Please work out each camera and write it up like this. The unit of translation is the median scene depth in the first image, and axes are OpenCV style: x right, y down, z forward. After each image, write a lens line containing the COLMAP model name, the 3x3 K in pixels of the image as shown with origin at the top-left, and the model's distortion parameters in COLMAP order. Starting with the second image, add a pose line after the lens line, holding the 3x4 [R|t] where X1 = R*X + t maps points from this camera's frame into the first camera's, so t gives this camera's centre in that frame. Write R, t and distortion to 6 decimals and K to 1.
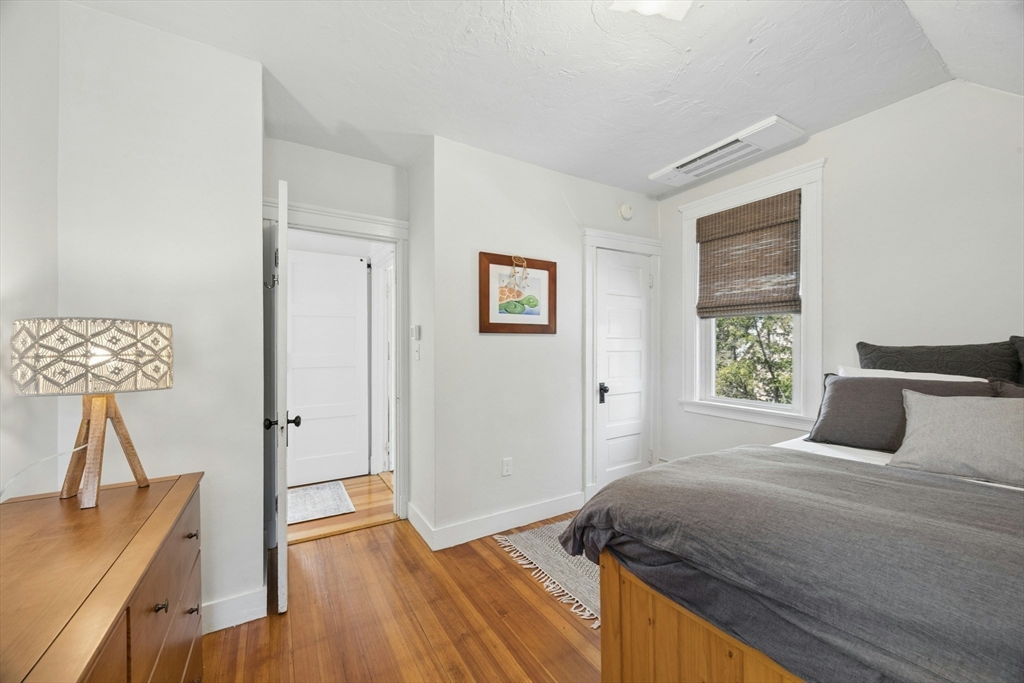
lens RADIAL K [[388.3, 0, 511.2], [0, 388.3, 346.8], [0, 0, 1]] dist [-0.002306, -0.000105]
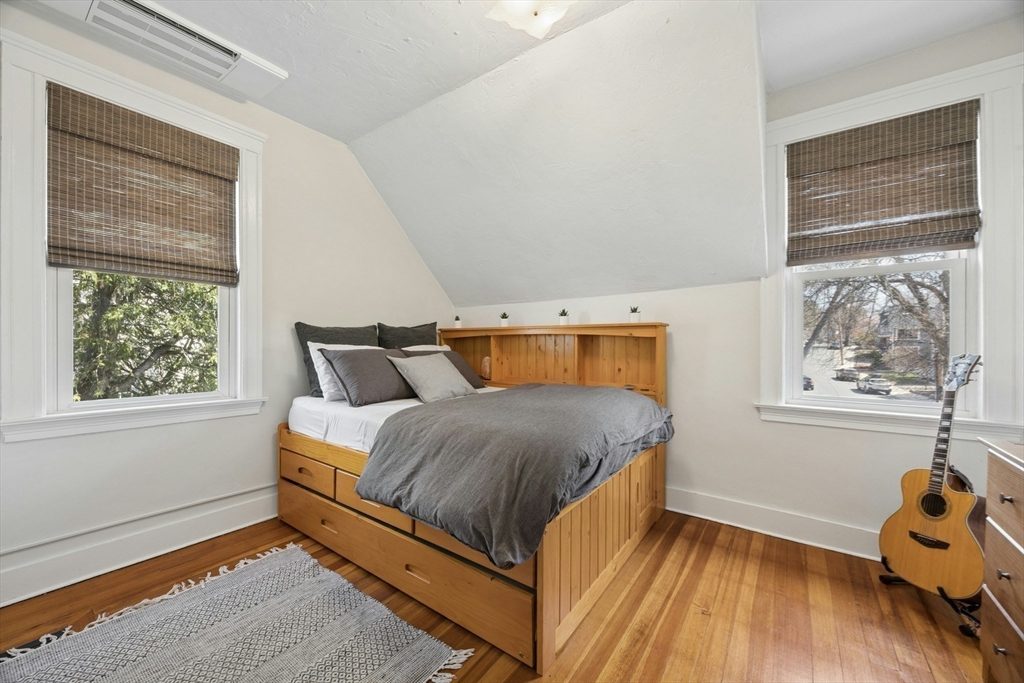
lens RADIAL K [[388.3, 0, 511.6], [0, 388.3, 343.1], [0, 0, 1]] dist [-0.002306, -0.000105]
pose [[-0.381210, -0.006590, 0.924465, -0.312647], [-0.011754, 0.999928, 0.002281, 0.032832], [-0.924414, -0.009996, -0.381260, 0.694102]]
